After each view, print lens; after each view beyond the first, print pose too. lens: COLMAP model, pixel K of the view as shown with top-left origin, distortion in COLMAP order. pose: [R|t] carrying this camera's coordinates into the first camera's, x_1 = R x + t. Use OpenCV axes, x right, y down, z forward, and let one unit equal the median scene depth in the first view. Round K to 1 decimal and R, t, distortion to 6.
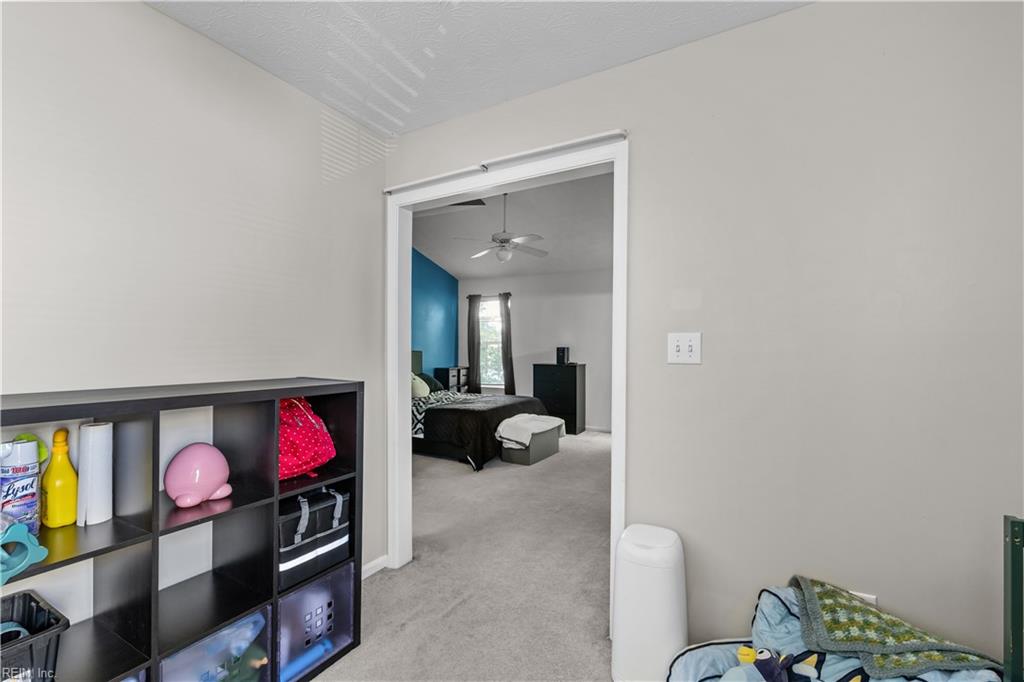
lens RADIAL K [[444.4, 0, 512.4], [0, 444.4, 347.5], [0, 0, 1]] dist [0.007248, -0.001899]
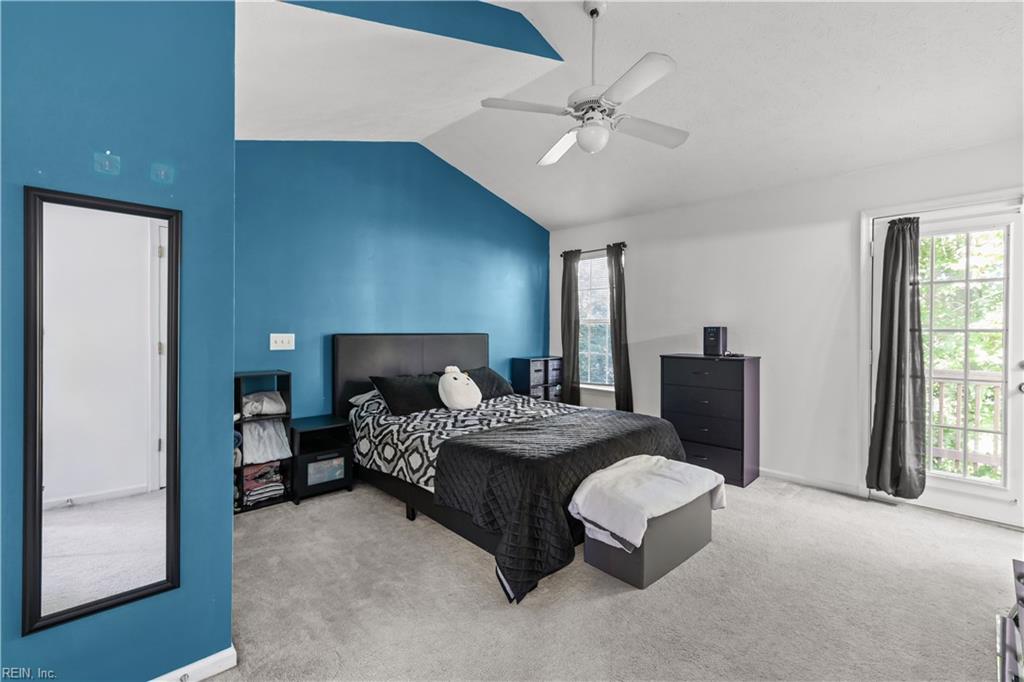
lens RADIAL K [[444.4, 0, 513.3], [0, 444.4, 333.8], [0, 0, 1]] dist [0.007248, -0.001899]
pose [[0.957039, -0.000692, -0.289957, 0.030916], [0.002528, 0.999979, 0.005960, 0.004632], [0.289947, -0.006437, 0.957021, 0.380763]]
